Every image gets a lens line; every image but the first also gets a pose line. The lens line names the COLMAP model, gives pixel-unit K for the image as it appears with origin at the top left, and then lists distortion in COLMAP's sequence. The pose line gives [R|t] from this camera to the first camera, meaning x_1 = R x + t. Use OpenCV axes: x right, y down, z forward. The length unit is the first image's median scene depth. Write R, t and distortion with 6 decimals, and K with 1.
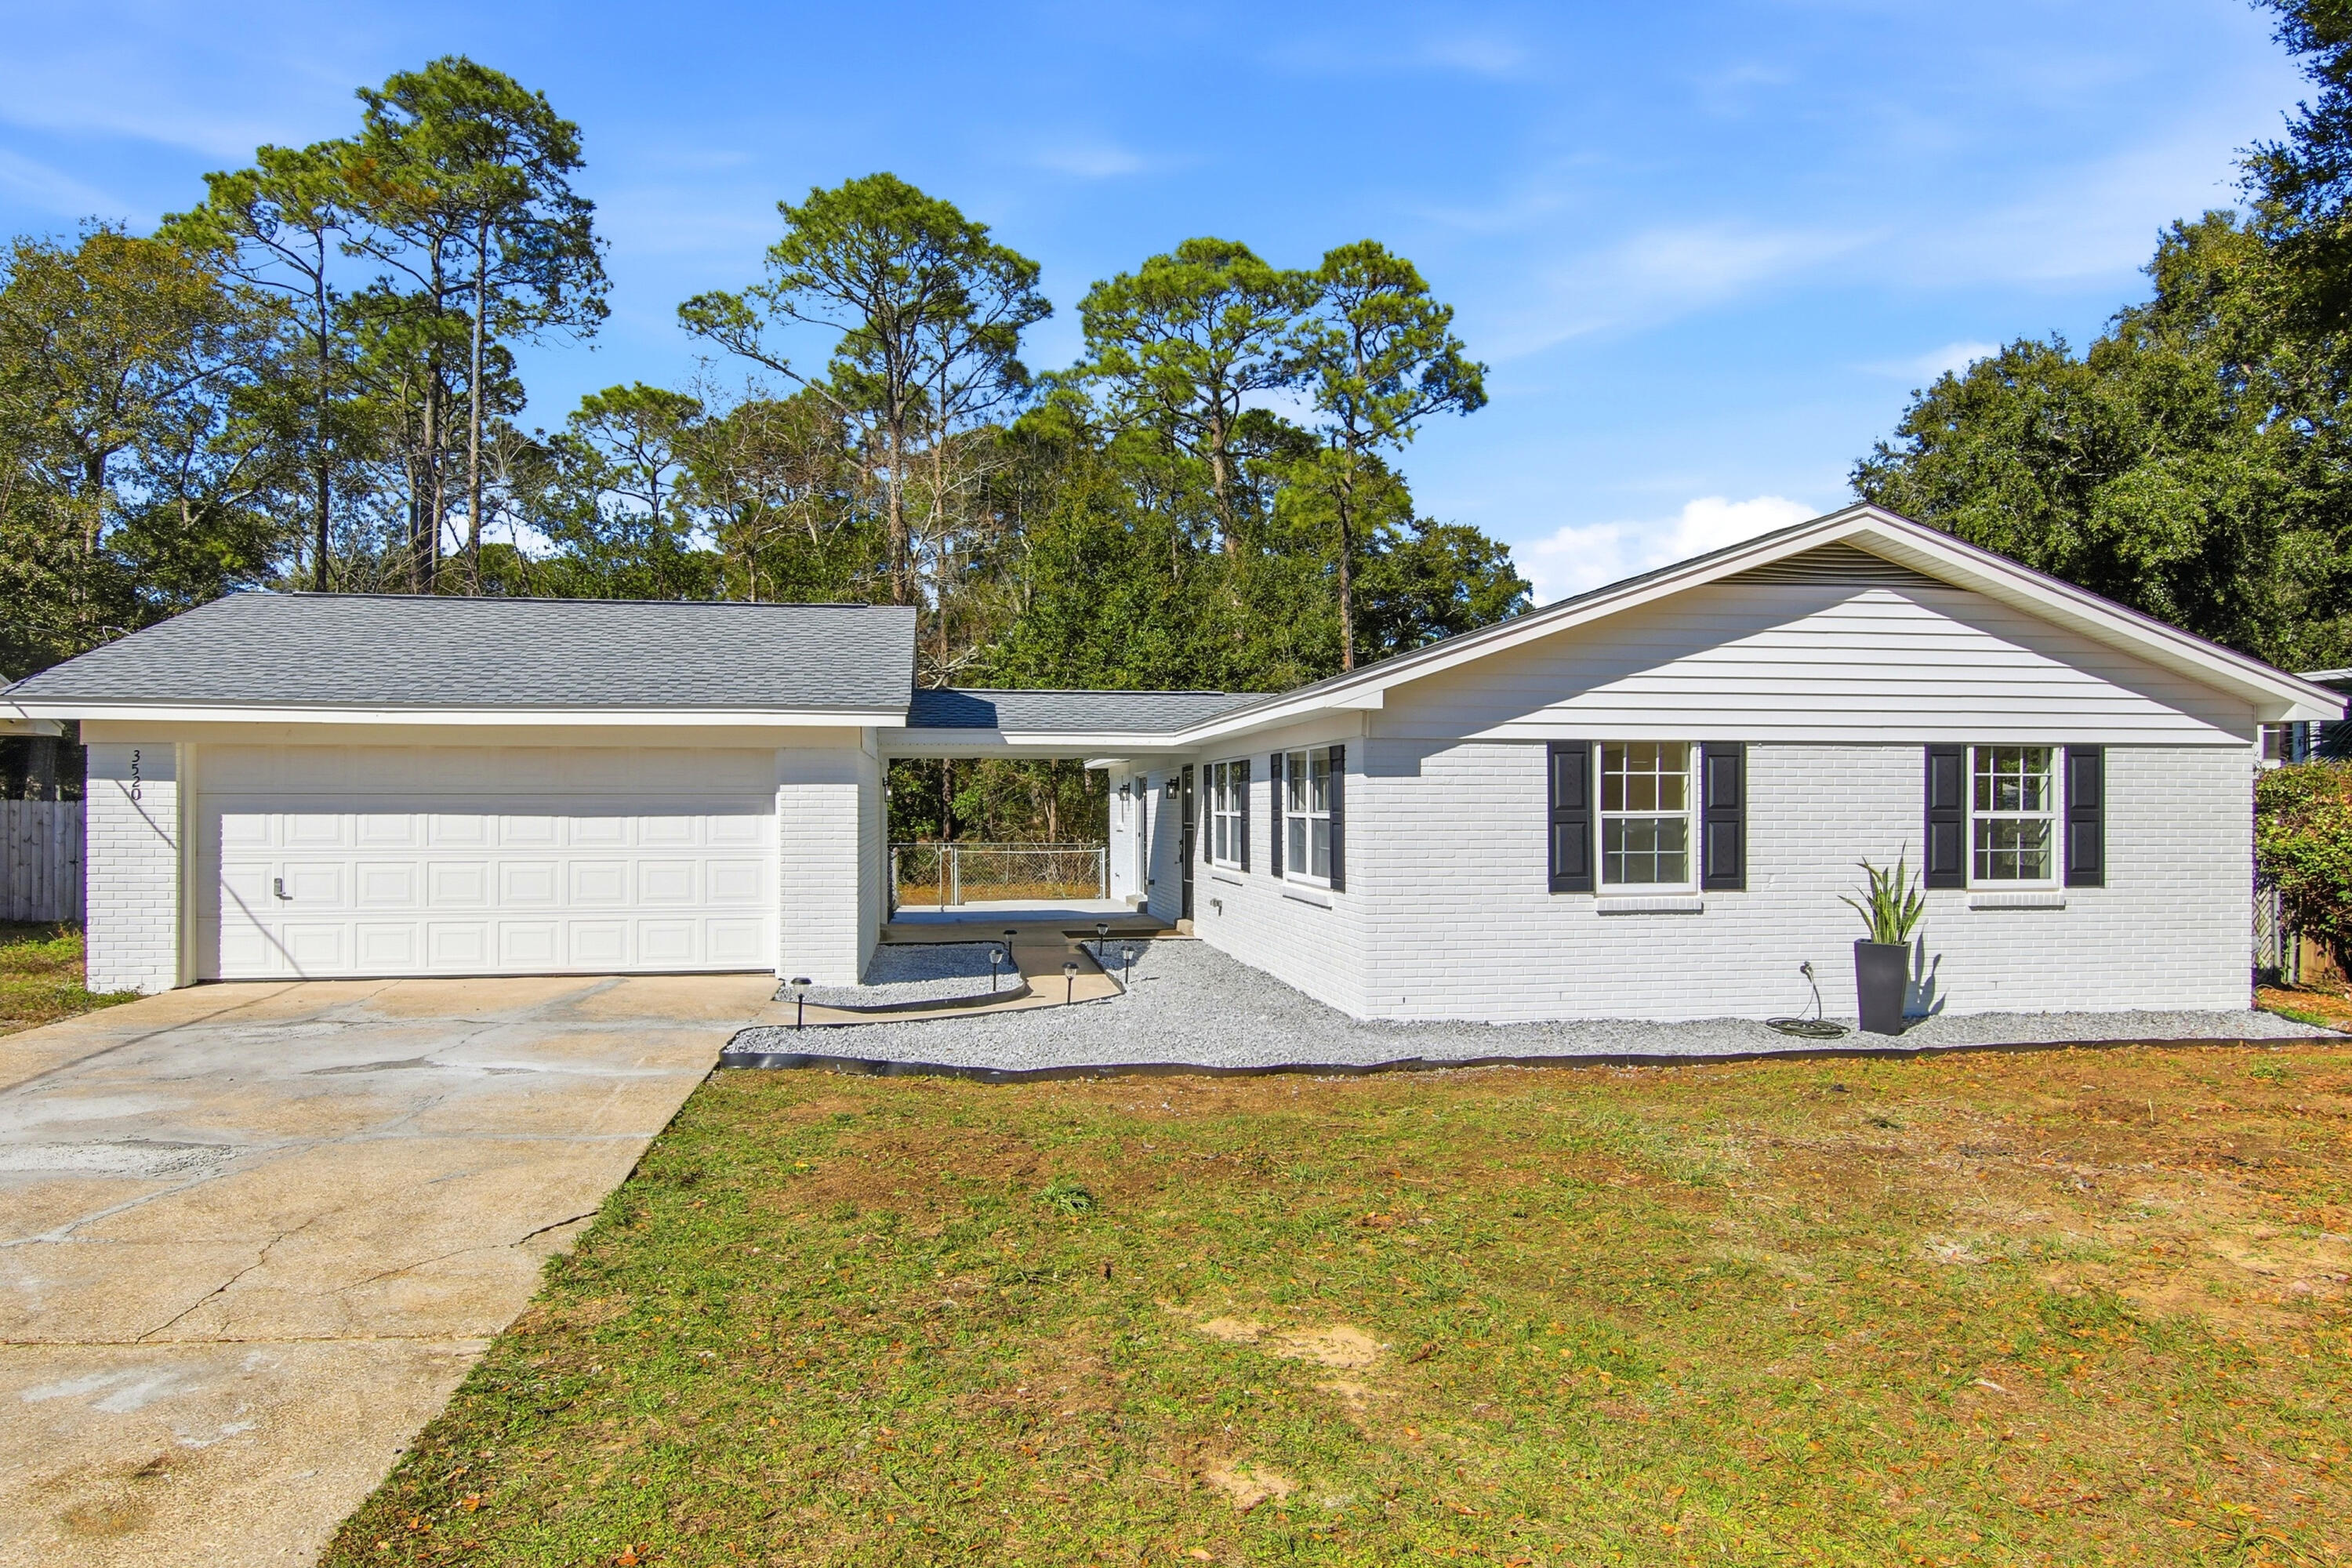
lens RADIAL K [[1453.7, 0, 1171.2], [0, 1453.7, 793.0], [0, 0, 1]] dist [-0.006956, -0.006096]
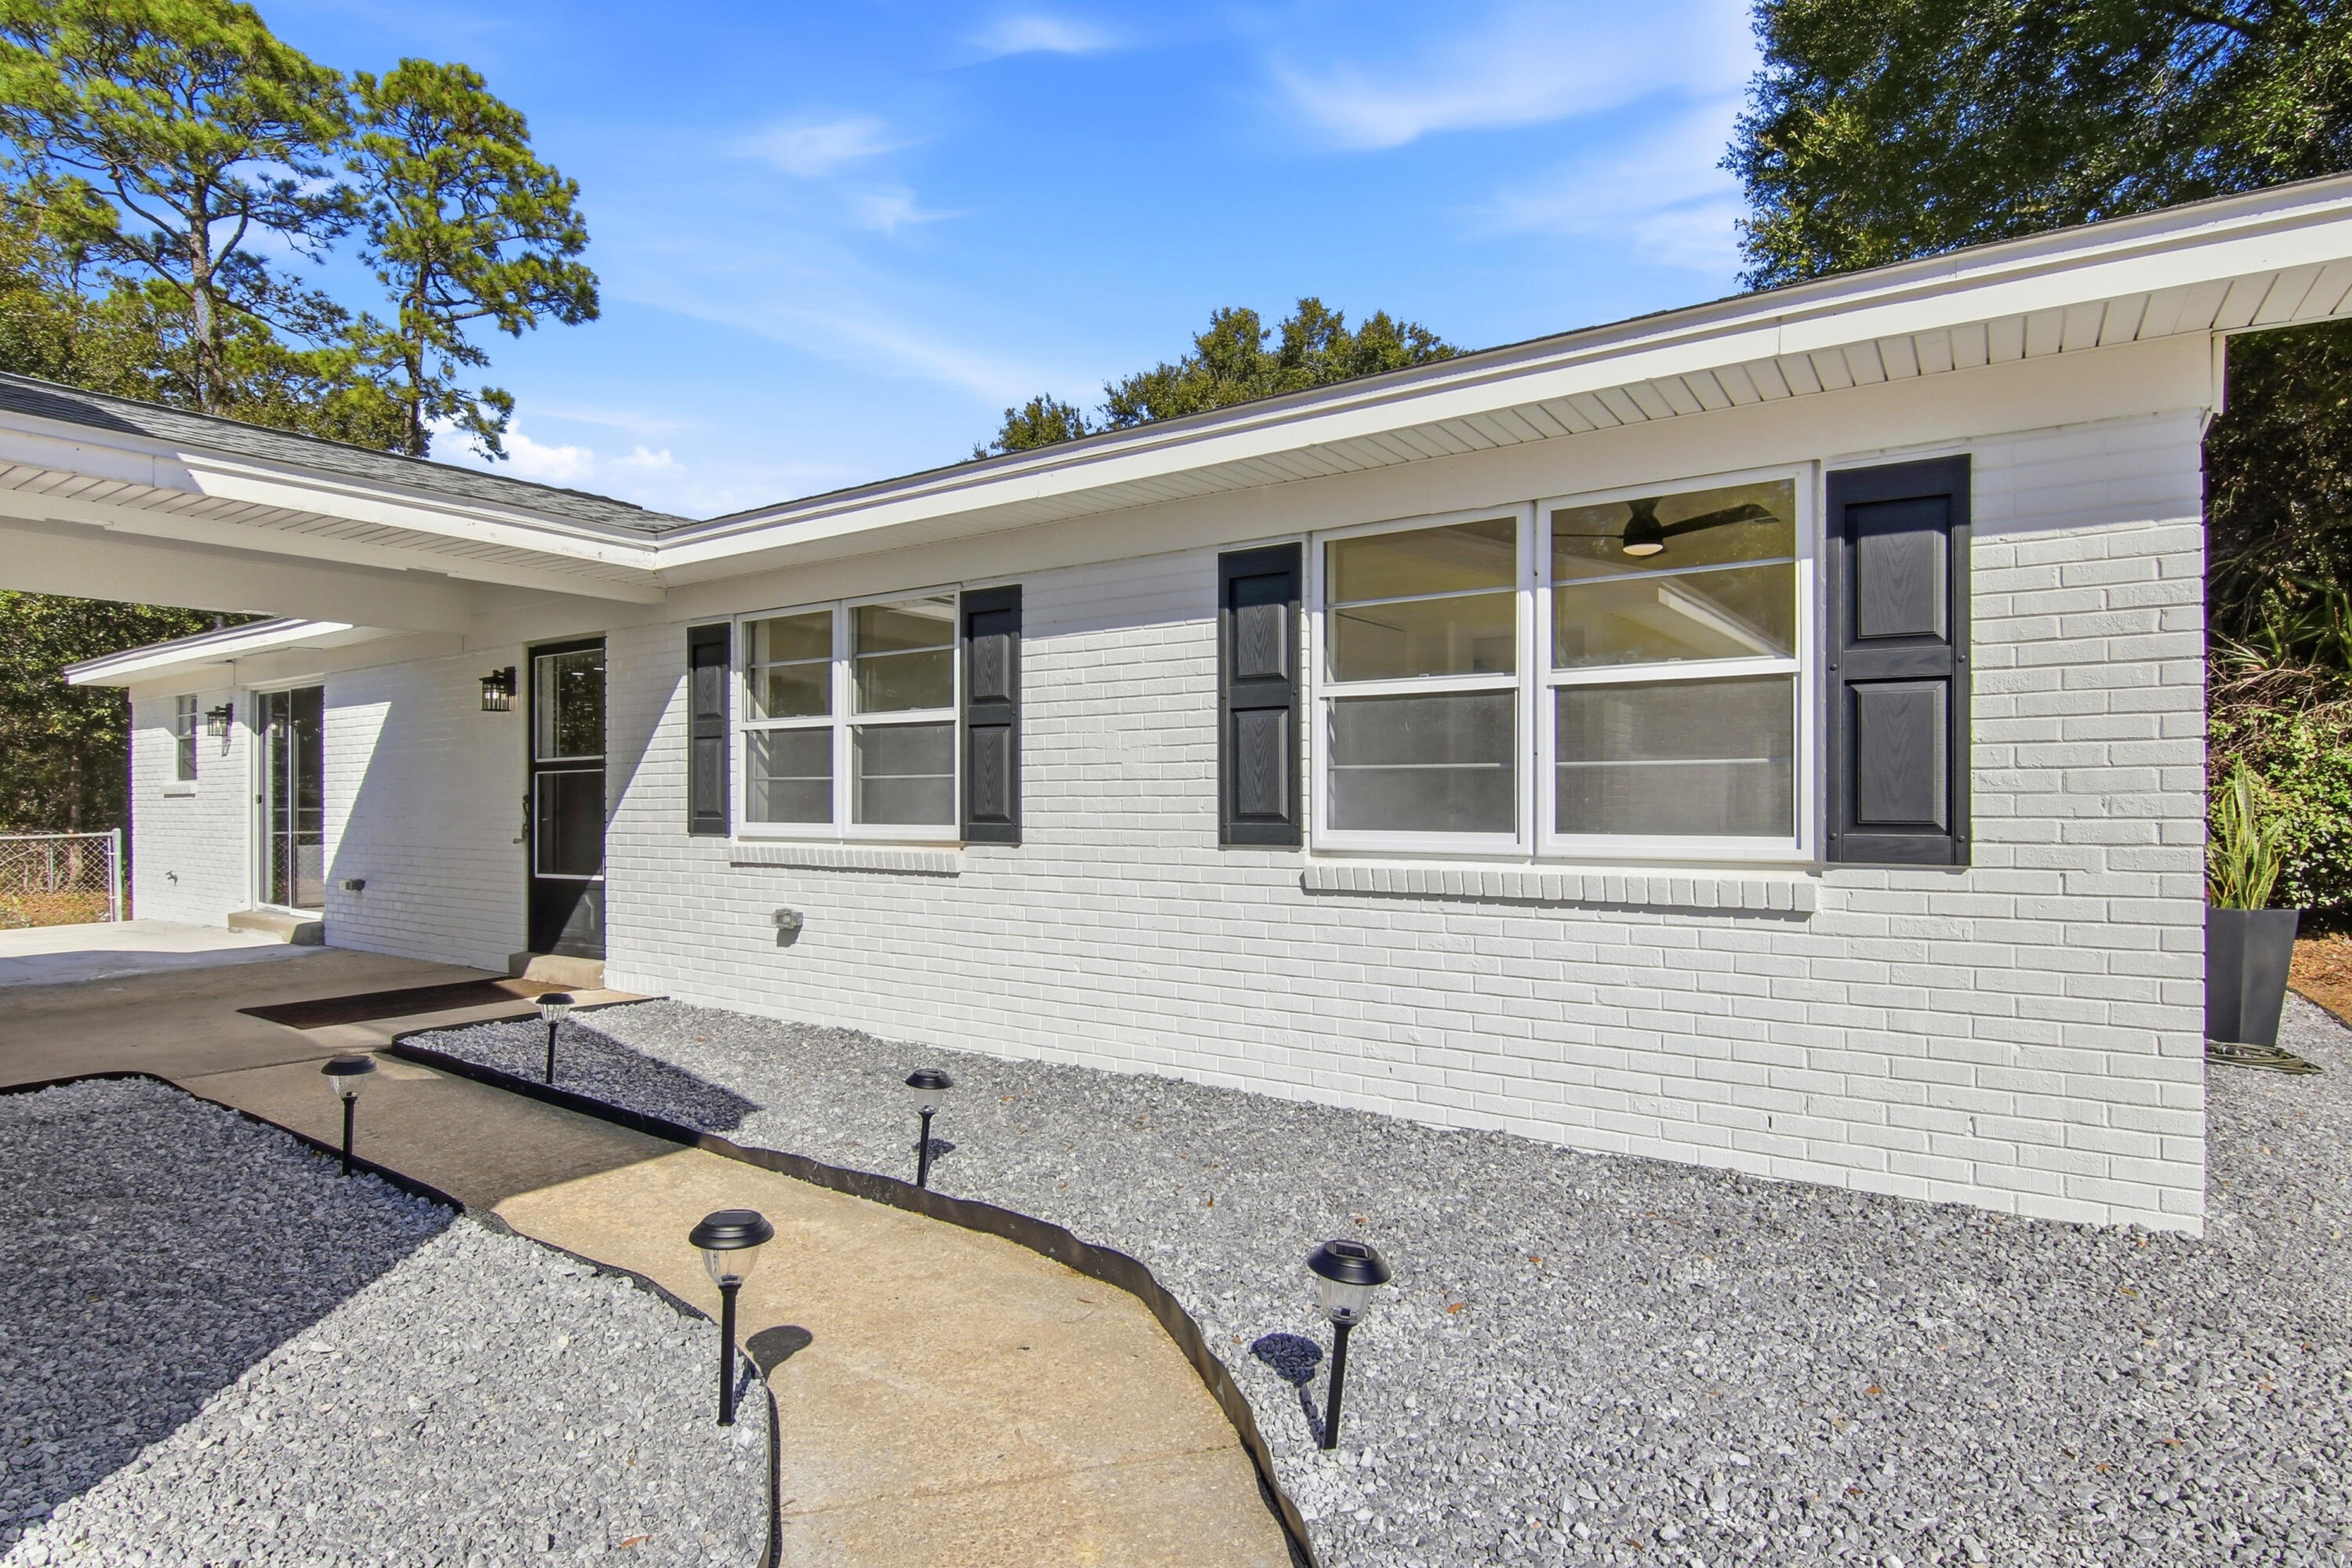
lens RADIAL K [[1204.9, 0, 1180.9], [0, 1204.9, 798.9], [0, 0, 1]] dist [0.000036, -0.012496]
pose [[0.693964, -0.000389, 0.720010, -0.086580], [-0.005979, 0.999962, 0.006303, 0.019530], [-0.719985, -0.008679, 0.693935, 0.361068]]
